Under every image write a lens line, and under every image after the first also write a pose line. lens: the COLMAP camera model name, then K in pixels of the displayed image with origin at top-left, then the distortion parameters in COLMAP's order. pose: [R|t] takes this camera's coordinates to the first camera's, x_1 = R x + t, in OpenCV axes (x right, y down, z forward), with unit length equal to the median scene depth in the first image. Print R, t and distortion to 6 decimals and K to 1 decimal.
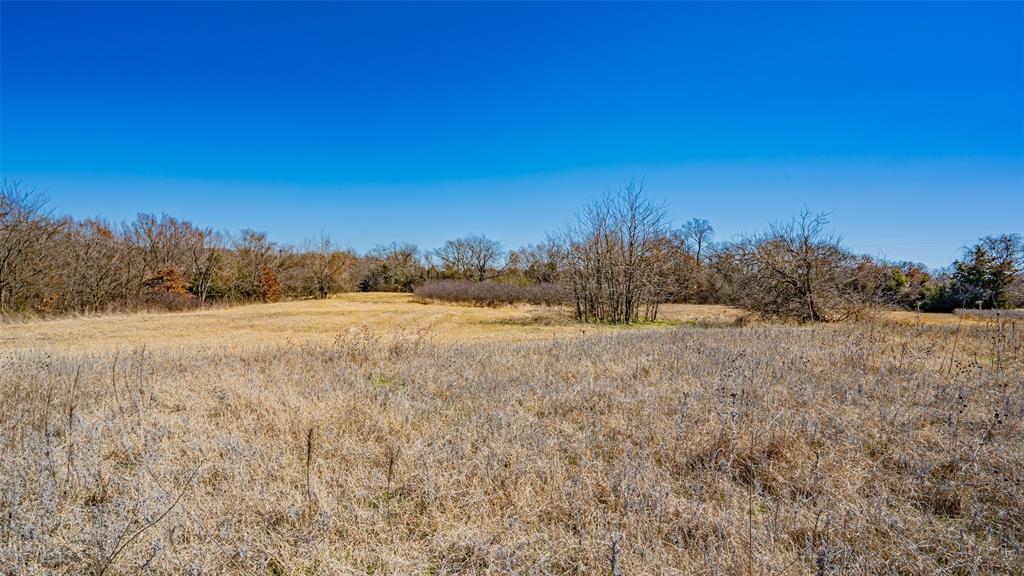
lens RADIAL K [[488.8, 0, 509.5], [0, 488.8, 294.1], [0, 0, 1]] dist [-0.006411, 0.002347]
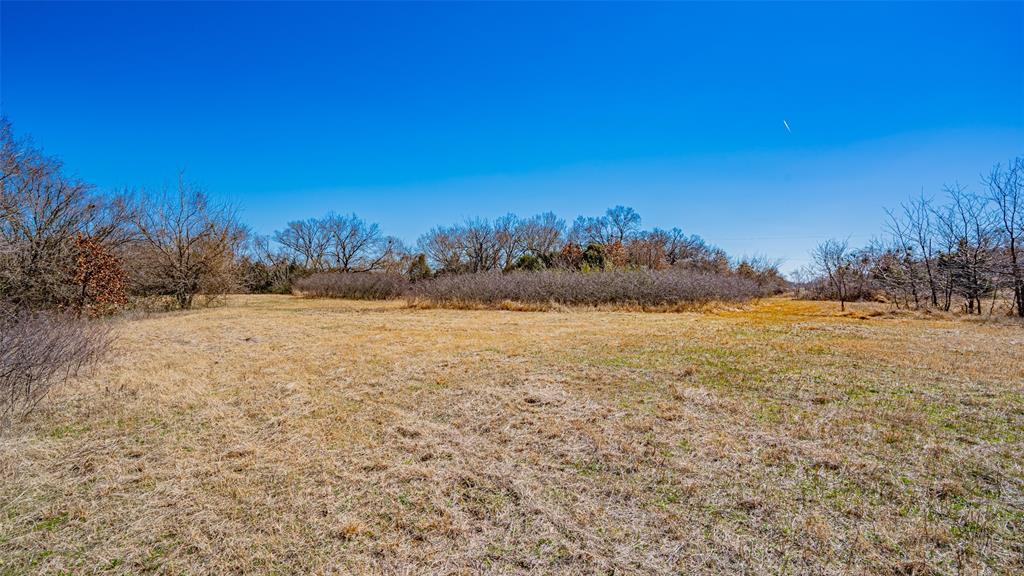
lens RADIAL K [[488.8, 0, 508.6], [0, 488.8, 287.4], [0, 0, 1]] dist [-0.006411, 0.002347]
pose [[0.892638, -0.017981, 0.450416, -0.284417], [0.021510, 0.999765, -0.002719, -0.003094], [-0.450261, 0.012116, 0.892815, 0.344569]]
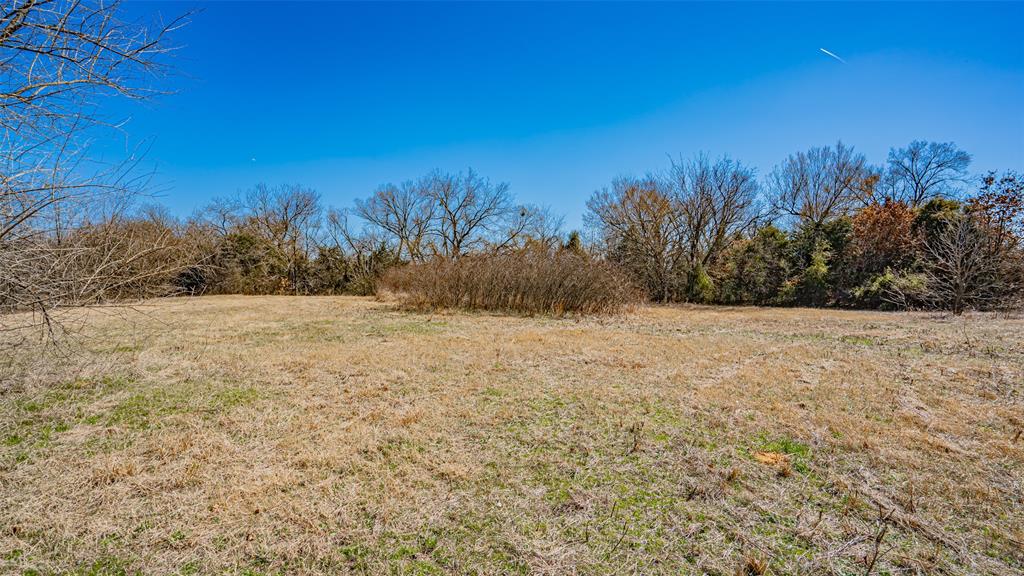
lens RADIAL K [[488.8, 0, 513.1], [0, 488.8, 291.0], [0, 0, 1]] dist [-0.006411, 0.002347]
pose [[0.952807, -0.022966, 0.302707, -0.254334], [0.022093, 0.999736, 0.006310, -0.007007], [-0.302772, 0.000675, 0.953063, 0.819270]]
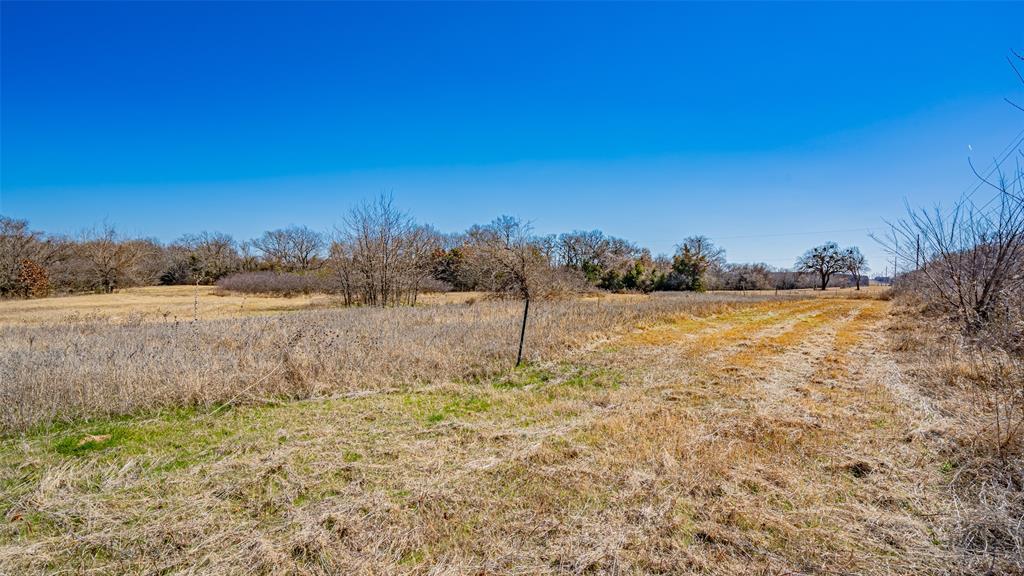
lens RADIAL K [[488.8, 0, 508.5], [0, 488.8, 292.5], [0, 0, 1]] dist [-0.006411, 0.002347]
pose [[0.954757, -0.019263, 0.296763, 0.065450], [0.014393, 0.999724, 0.018588, 0.001697], [-0.297039, -0.013476, 0.954770, -0.100377]]
